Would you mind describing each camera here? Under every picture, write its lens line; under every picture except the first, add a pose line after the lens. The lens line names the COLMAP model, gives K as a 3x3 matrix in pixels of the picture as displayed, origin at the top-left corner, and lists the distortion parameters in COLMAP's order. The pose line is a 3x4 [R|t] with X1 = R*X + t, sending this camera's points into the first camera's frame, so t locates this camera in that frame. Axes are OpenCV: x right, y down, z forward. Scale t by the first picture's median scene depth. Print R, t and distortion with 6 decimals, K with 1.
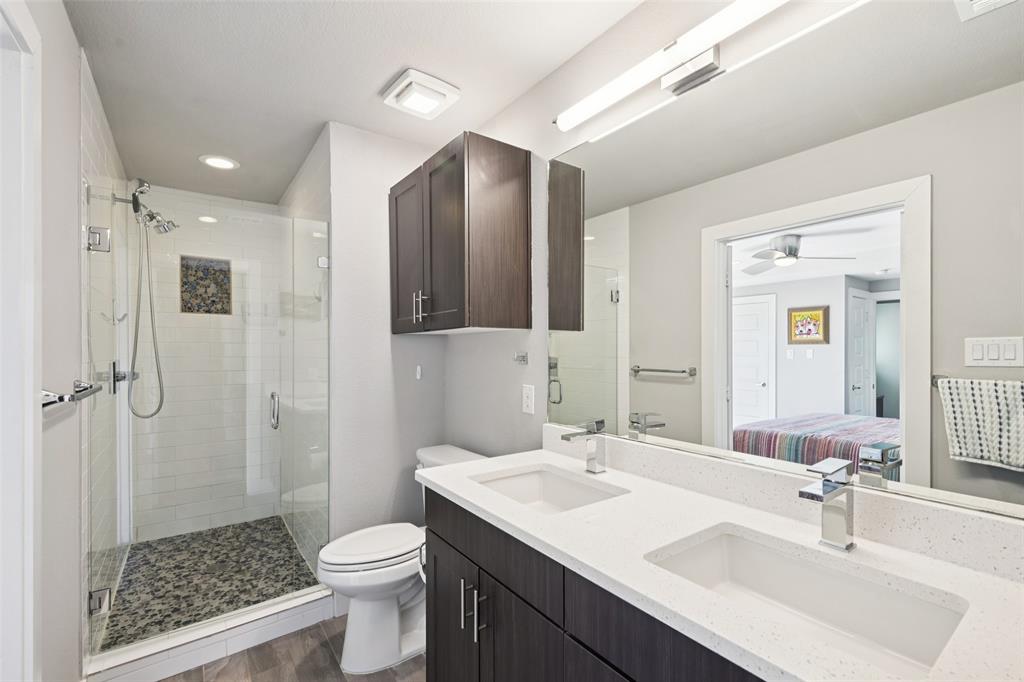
lens RADIAL K [[453.6, 0, 515.5], [0, 453.6, 346.0], [0, 0, 1]] dist [0.000681, -0.000687]
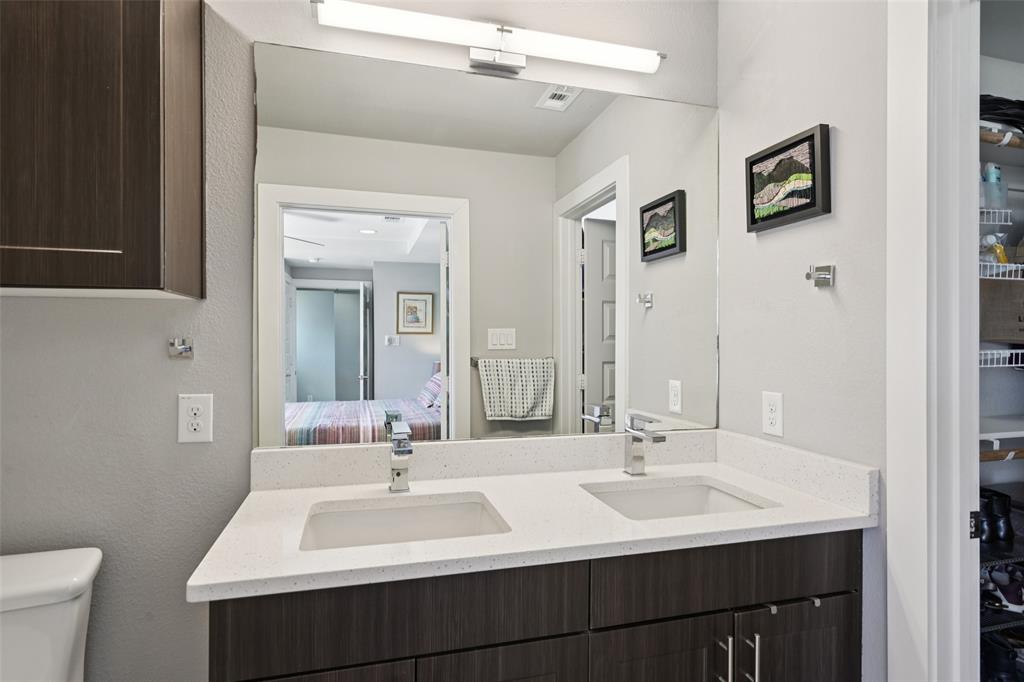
lens RADIAL K [[547.1, 0, 516.4], [0, 547.1, 334.8], [0, 0, 1]] dist [0.003726, 0.000089]
pose [[0.334942, 0.009506, 0.942191, -0.554279], [-0.018034, 0.999831, -0.003677, 0.004892], [-0.942066, -0.015760, 0.335056, 0.408063]]
